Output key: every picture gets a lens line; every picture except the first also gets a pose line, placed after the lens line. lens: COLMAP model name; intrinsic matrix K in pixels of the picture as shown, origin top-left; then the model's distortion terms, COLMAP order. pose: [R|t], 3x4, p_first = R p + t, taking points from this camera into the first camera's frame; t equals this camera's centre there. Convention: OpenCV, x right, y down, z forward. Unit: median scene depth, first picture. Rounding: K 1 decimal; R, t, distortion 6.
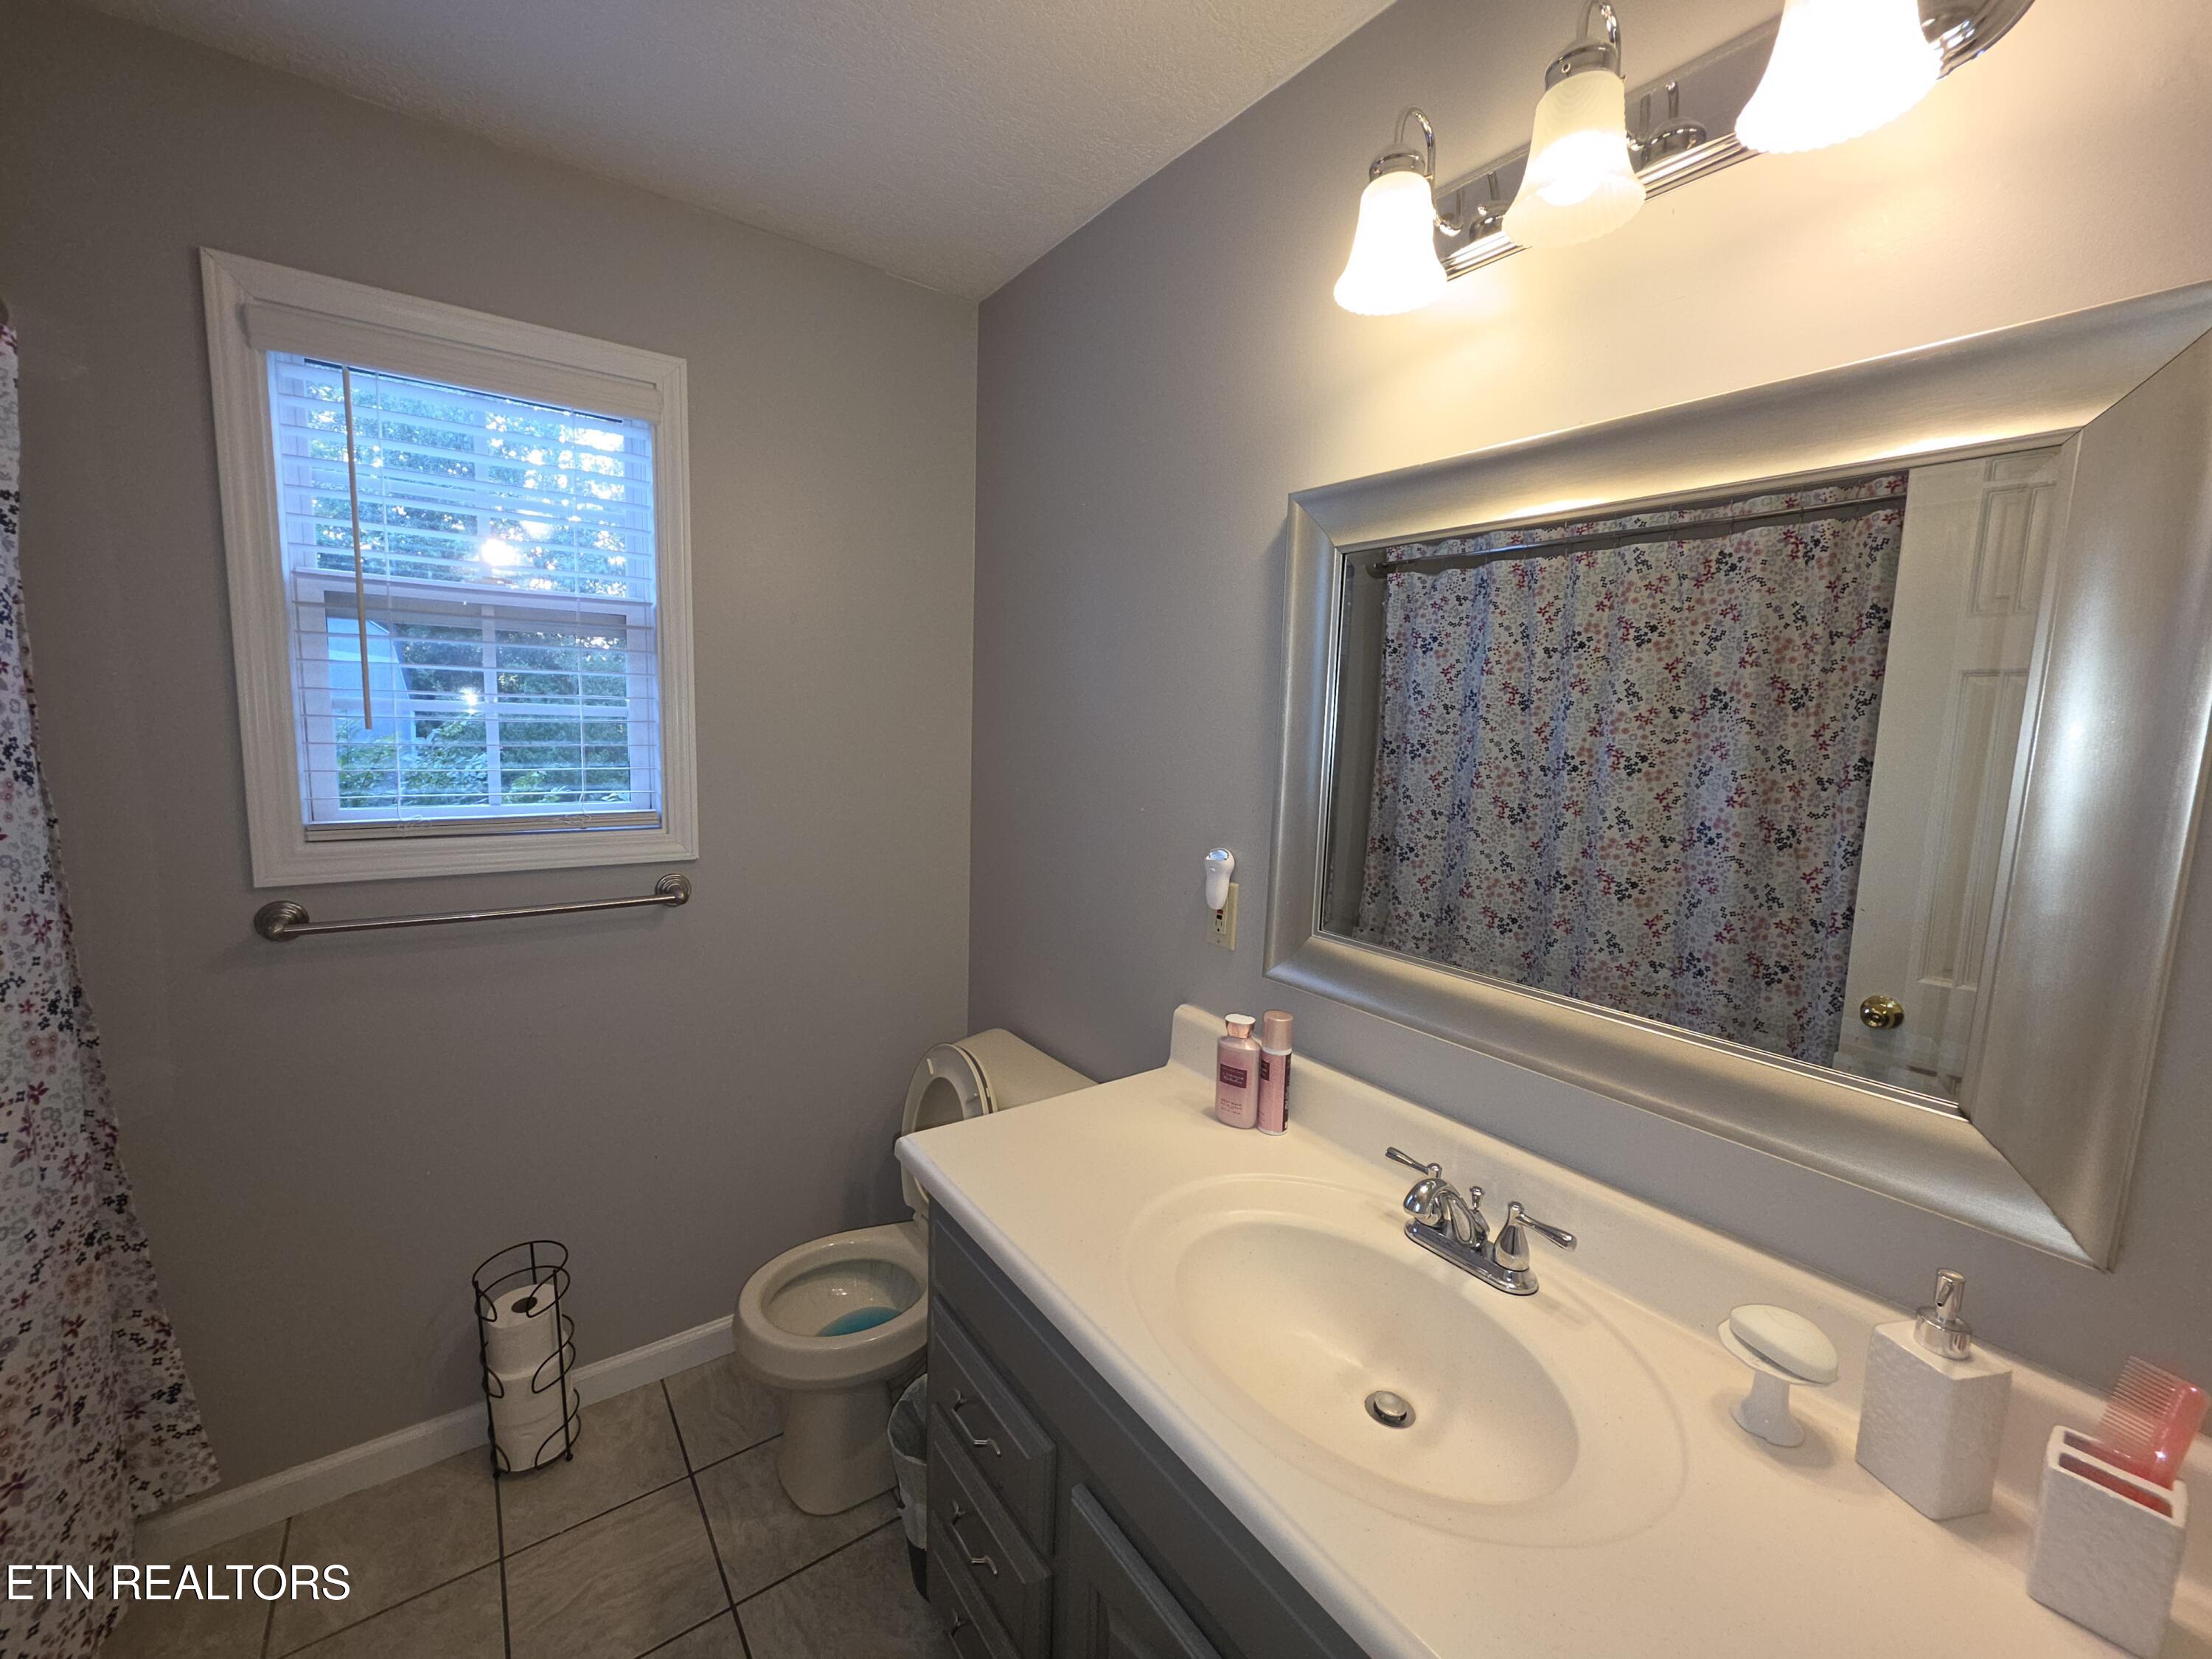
lens RADIAL K [[880.2, 0, 1107.8], [0, 880.2, 828.3], [0, 0, 1]] dist [-0.007131, 0.001062]
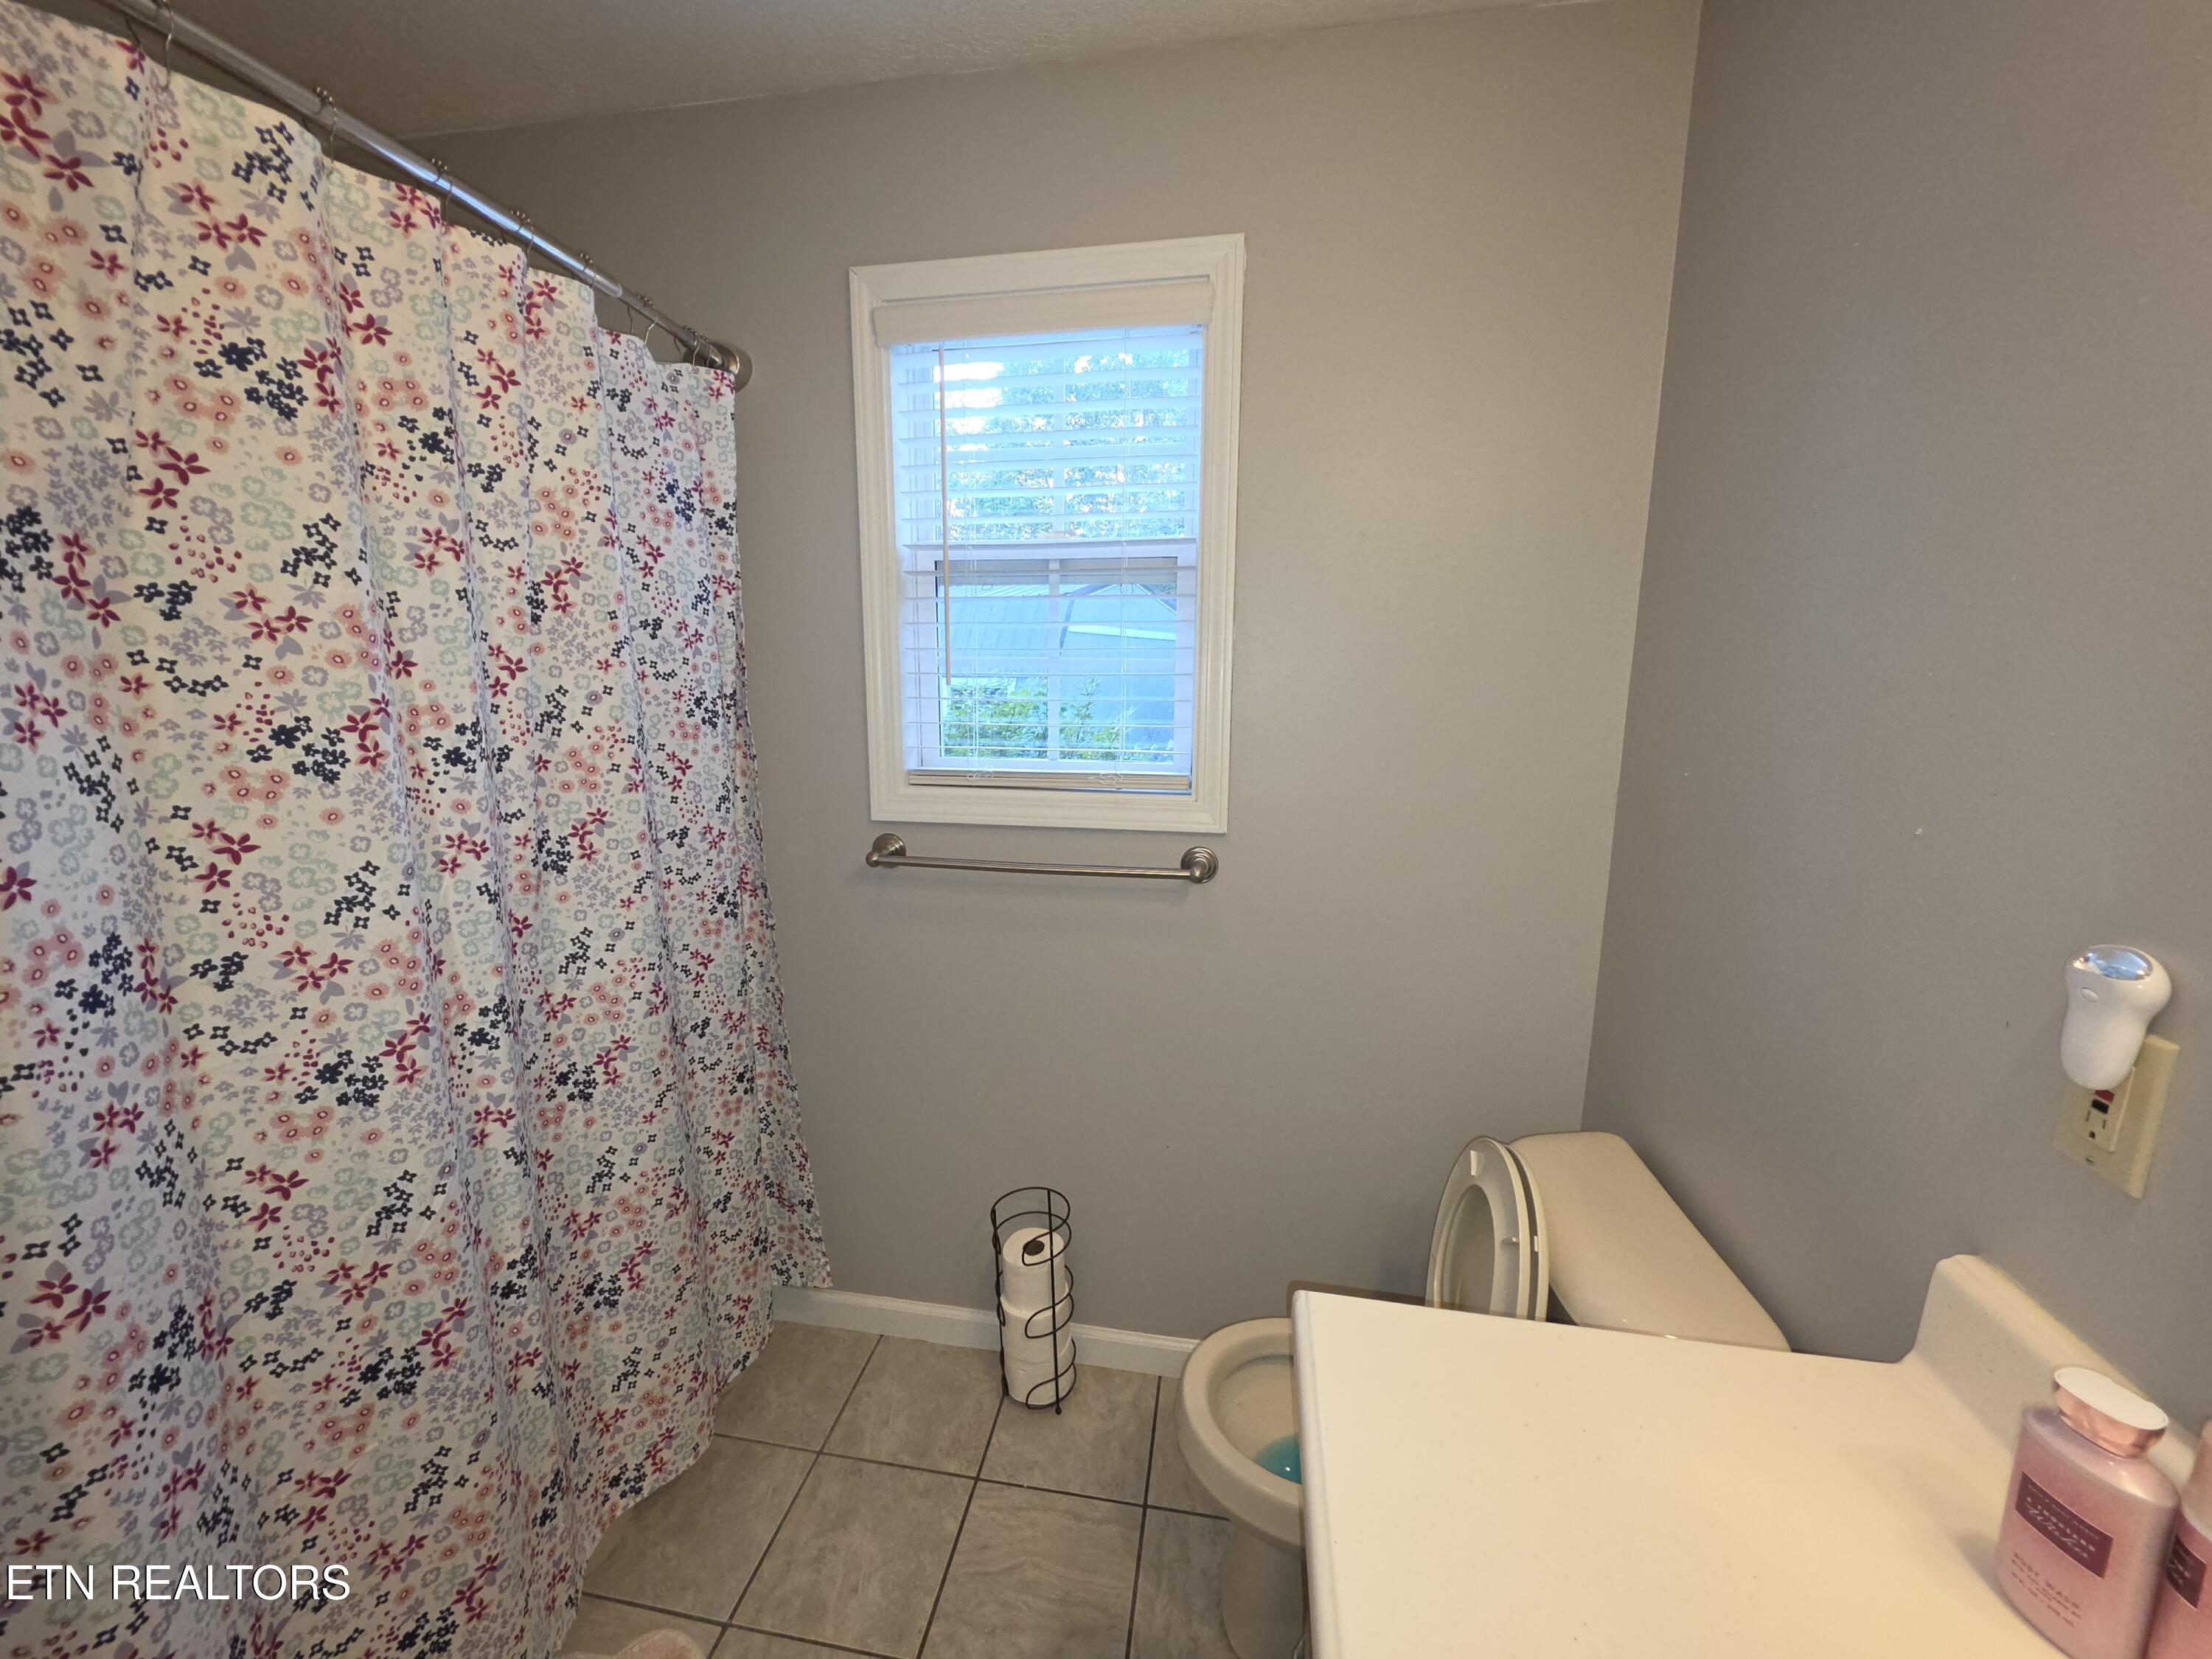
lens RADIAL K [[880.2, 0, 1101.6], [0, 880.2, 823.9], [0, 0, 1]] dist [-0.007131, 0.001062]
pose [[0.683818, 0.099284, -0.722866, 0.090370], [-0.073618, 0.995032, 0.067024, -0.027084], [0.725929, 0.007384, 0.687730, 0.372916]]
